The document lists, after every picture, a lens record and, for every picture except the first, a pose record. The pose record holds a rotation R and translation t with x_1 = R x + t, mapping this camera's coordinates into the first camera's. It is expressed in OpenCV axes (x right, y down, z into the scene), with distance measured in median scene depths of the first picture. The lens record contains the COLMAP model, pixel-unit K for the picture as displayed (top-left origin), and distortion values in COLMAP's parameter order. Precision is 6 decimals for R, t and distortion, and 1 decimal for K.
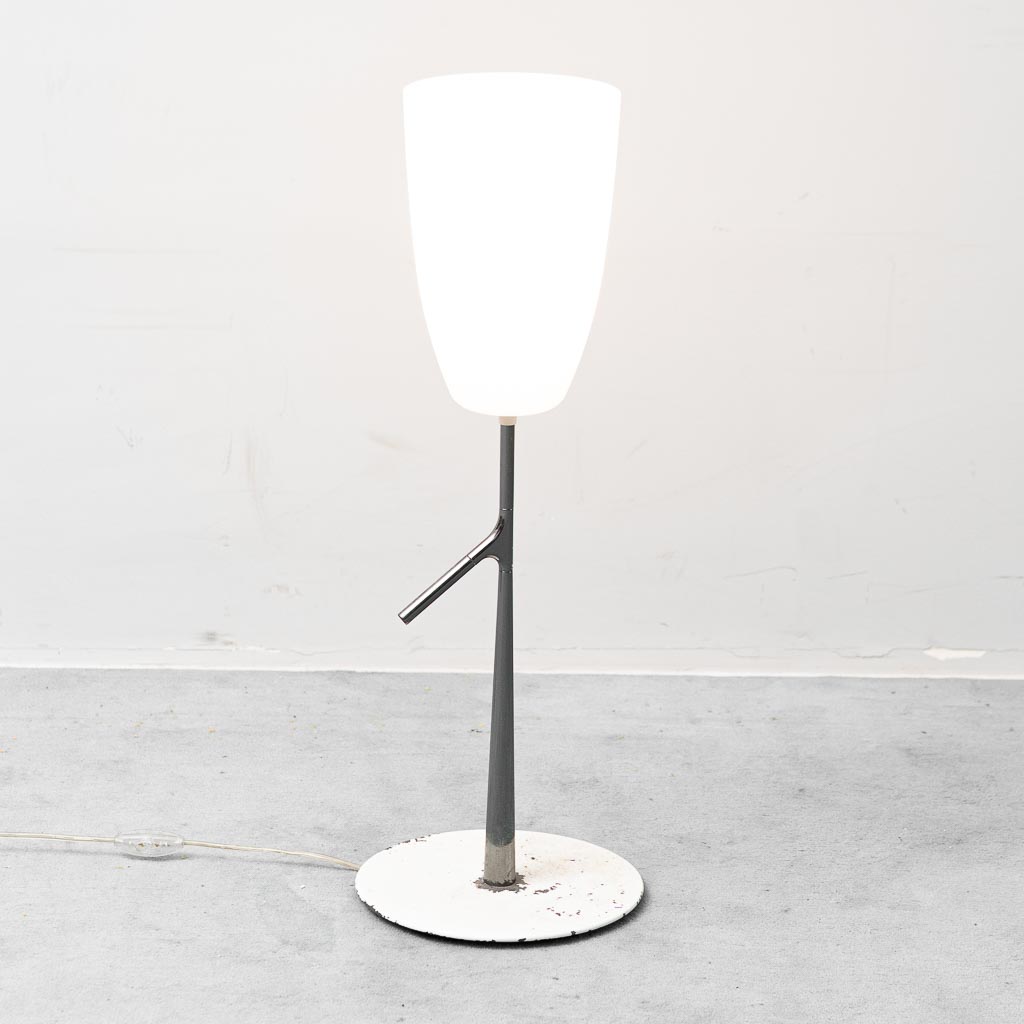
lens RADIAL K [[3713.0, 0, 512.0], [0, 3713.0, 512.0], [0, 0, 1]] dist [0.038820, -1.003026]
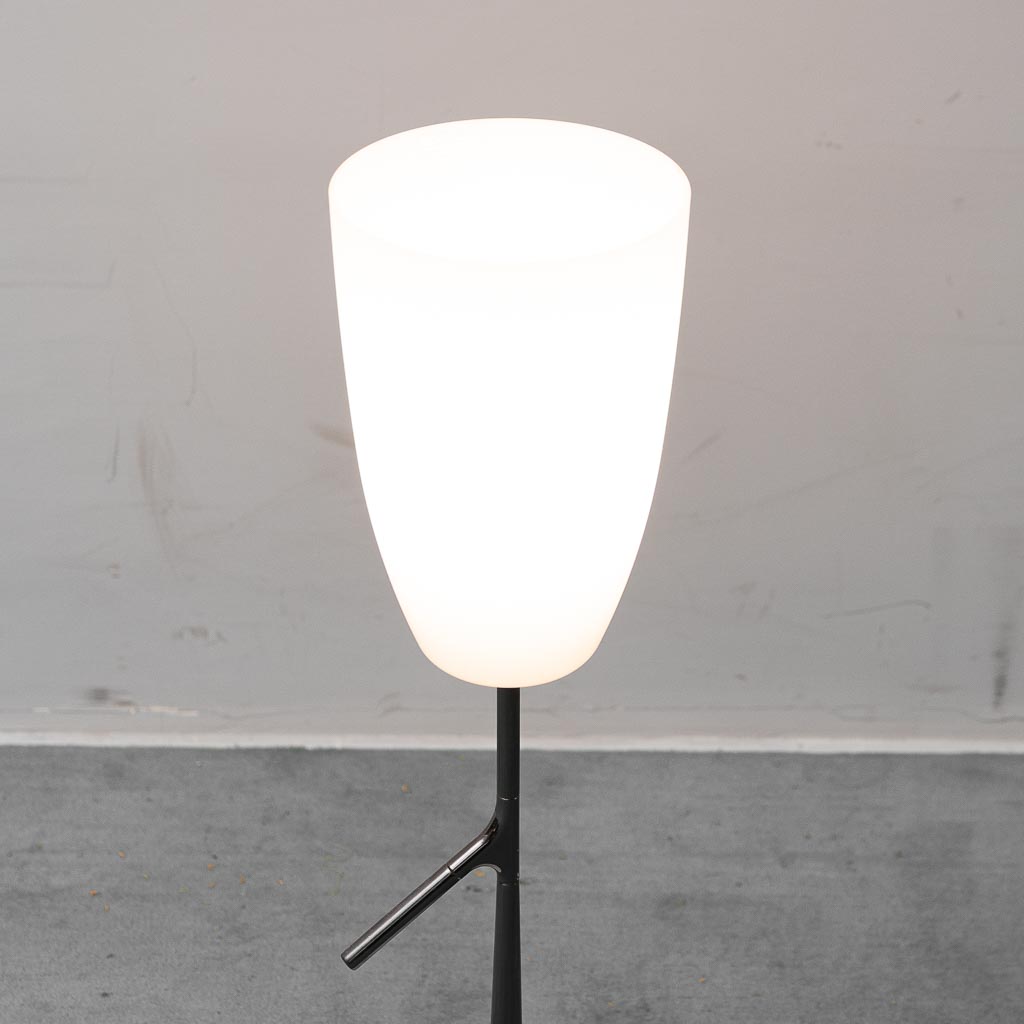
lens RADIAL K [[3713.0, 0, 512.0], [0, 3713.0, 512.0], [0, 0, 1]] dist [0.038820, -1.003026]
pose [[0.999931, -0.006476, -0.009812, 0.005242], [0.008414, 0.977131, 0.212470, -0.168517], [0.008212, -0.212538, 0.977118, 0.353979]]
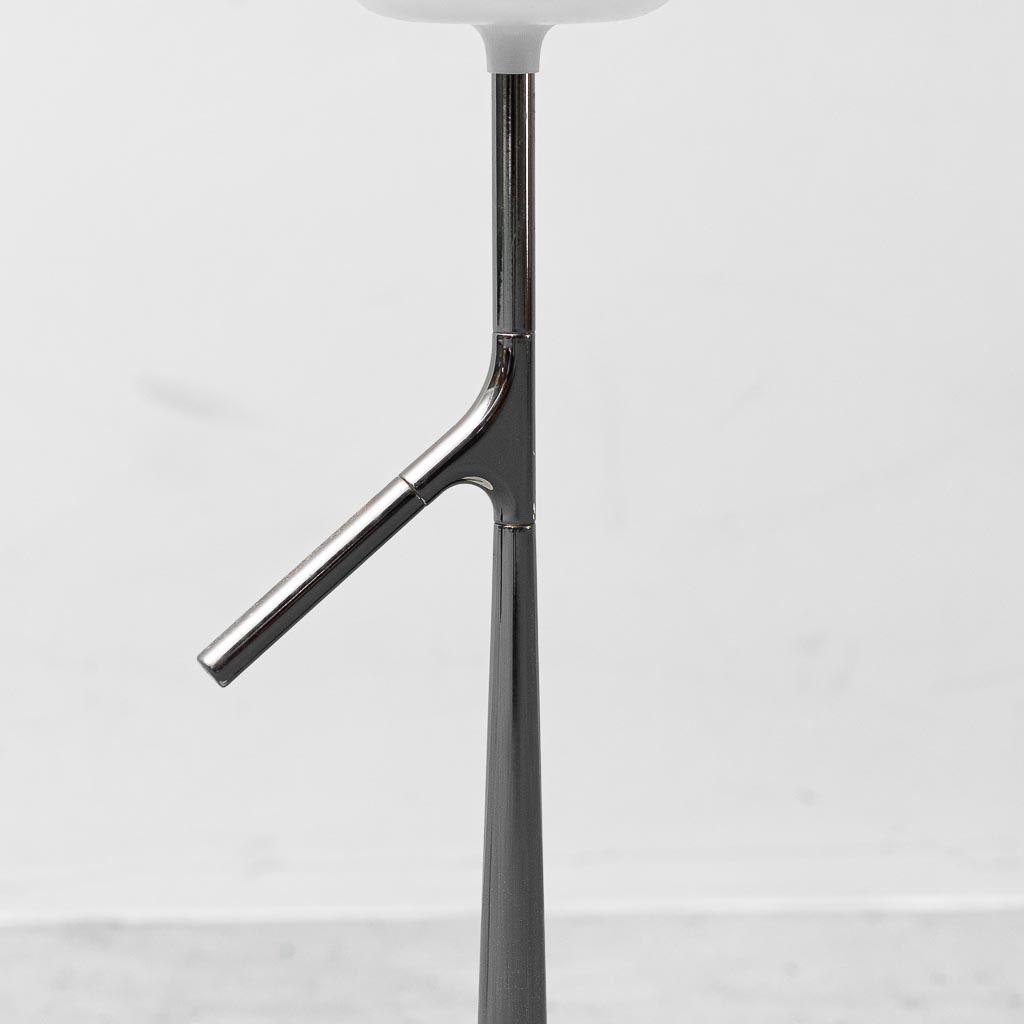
lens RADIAL K [[3713.0, 0, 512.0], [0, 3713.0, 512.0], [0, 0, 1]] dist [0.038820, -1.003026]
pose [[0.998878, -0.021010, 0.042443, -0.015007], [0.025260, 0.994440, -0.102229, 0.045357], [-0.040060, 0.103186, 0.993855, 0.609909]]
